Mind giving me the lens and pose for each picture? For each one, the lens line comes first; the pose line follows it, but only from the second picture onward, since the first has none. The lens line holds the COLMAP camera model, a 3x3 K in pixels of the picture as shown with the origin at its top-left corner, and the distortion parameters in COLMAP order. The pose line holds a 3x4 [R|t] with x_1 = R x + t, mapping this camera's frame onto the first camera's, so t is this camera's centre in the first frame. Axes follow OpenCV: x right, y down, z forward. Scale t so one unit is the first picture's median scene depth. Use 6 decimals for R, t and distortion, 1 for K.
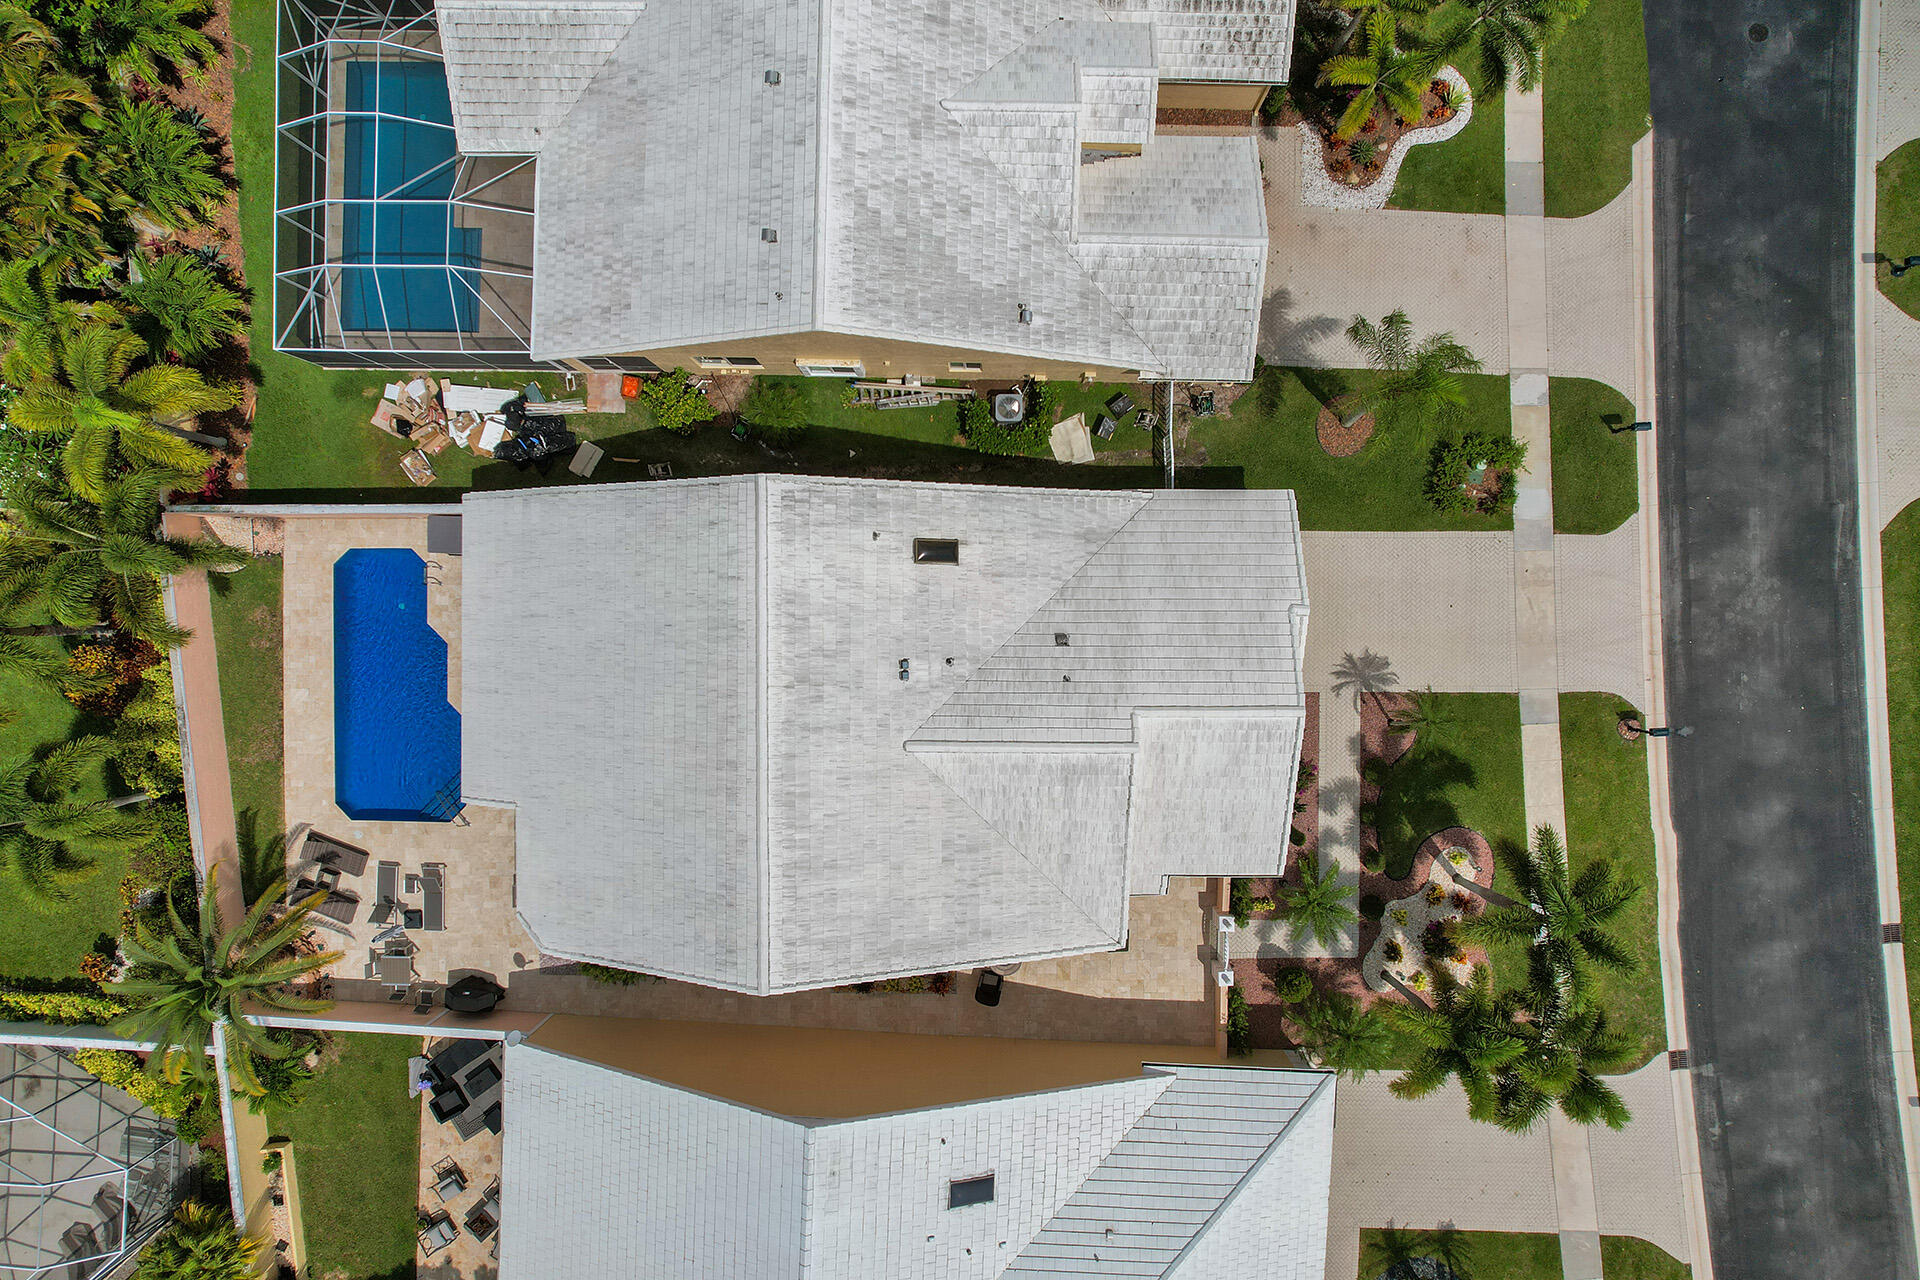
lens RADIAL K [[1246.6, 0, 961.5], [0, 1246.6, 630.3], [0, 0, 1]] dist [-0.072529, 0.065616]
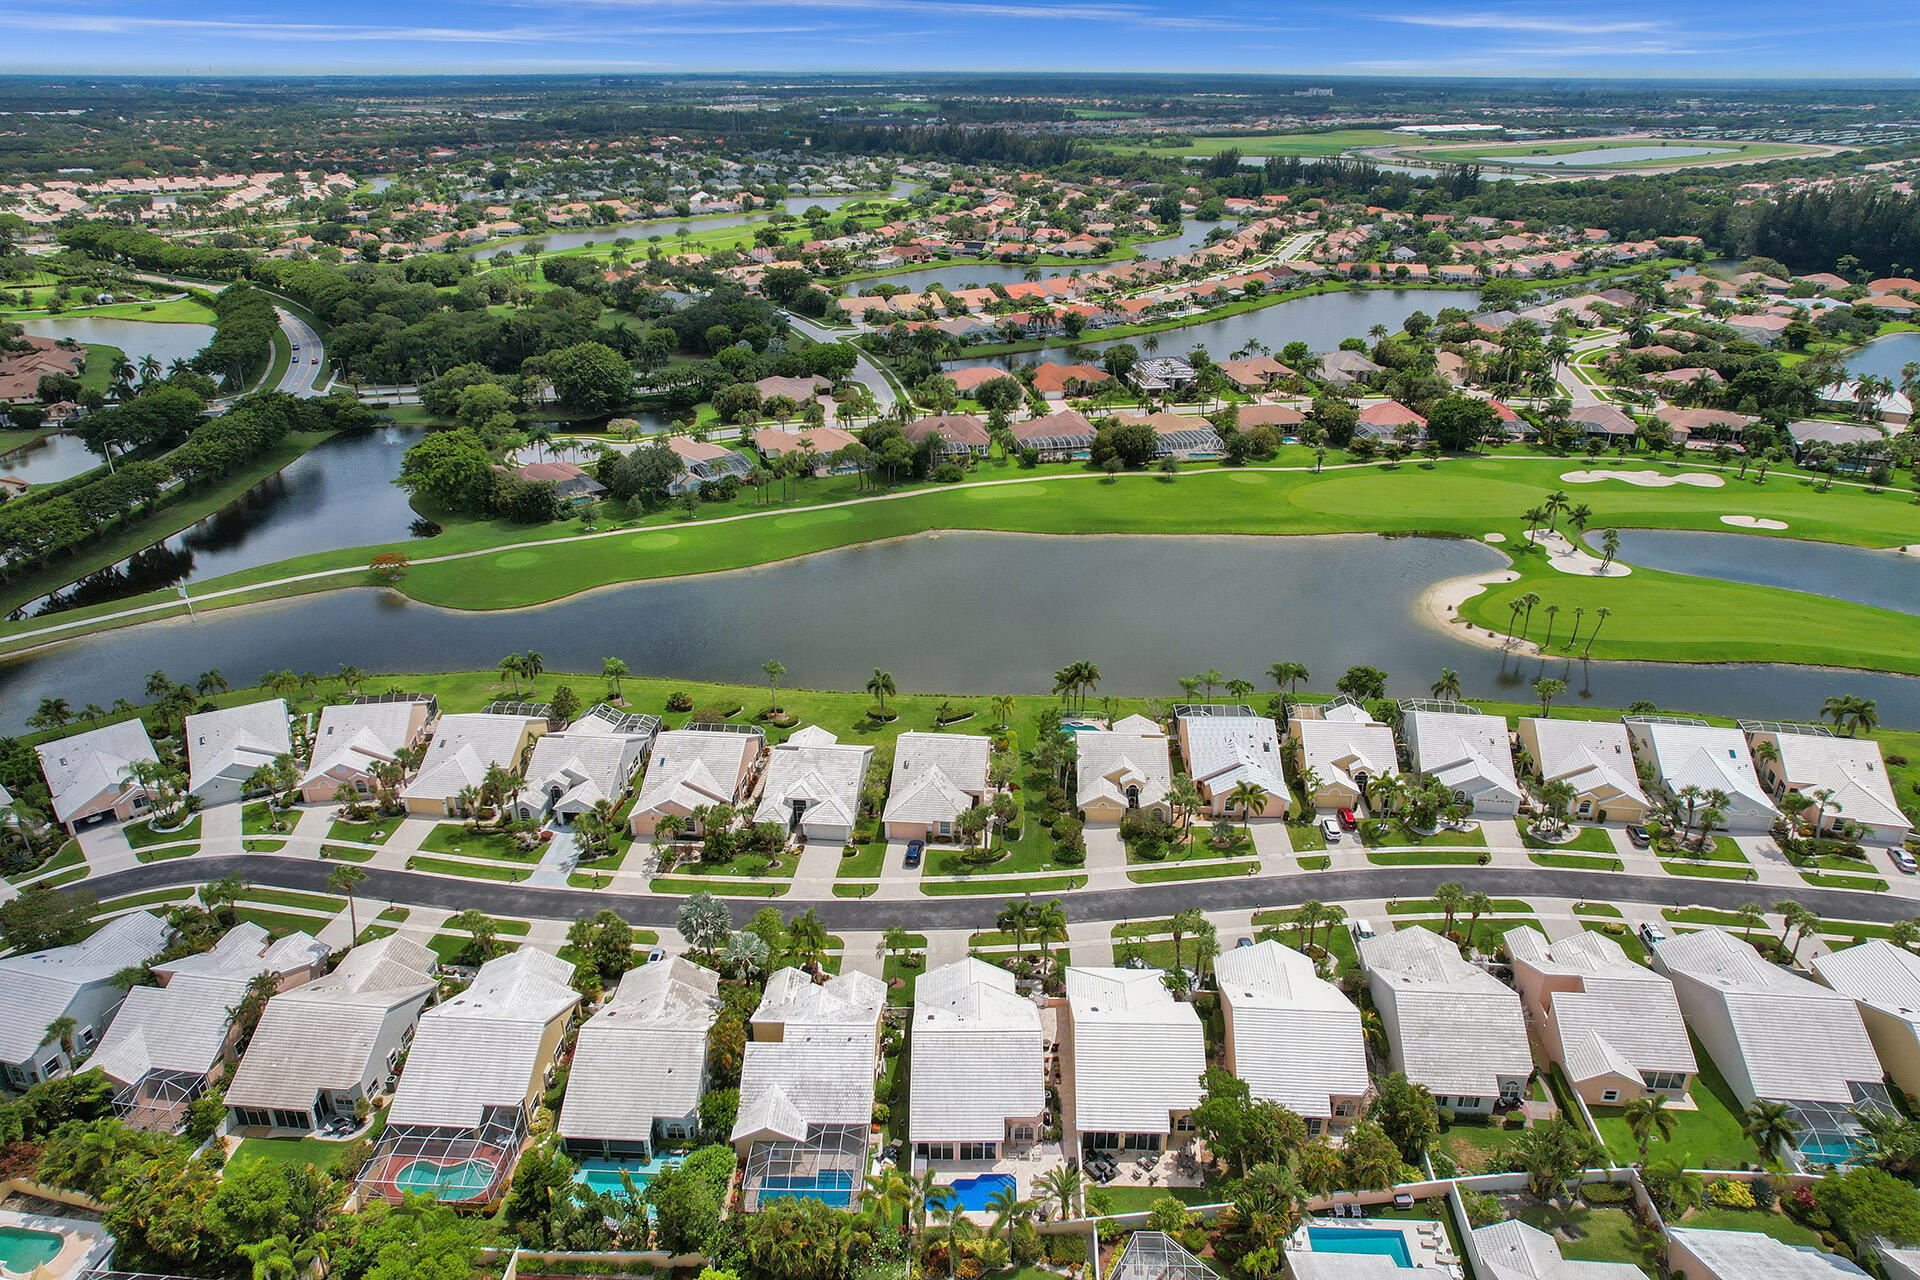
lens RADIAL K [[1246.3, 0, 963.7], [0, 1246.3, 642.5], [0, 0, 1]] dist [-0.067026, 0.054506]
pose [[-0.017478, -0.409725, 0.912041, -2.635562], [0.999827, -0.012979, 0.013329, 0.005406], [0.006376, 0.912117, 0.409881, -1.426444]]
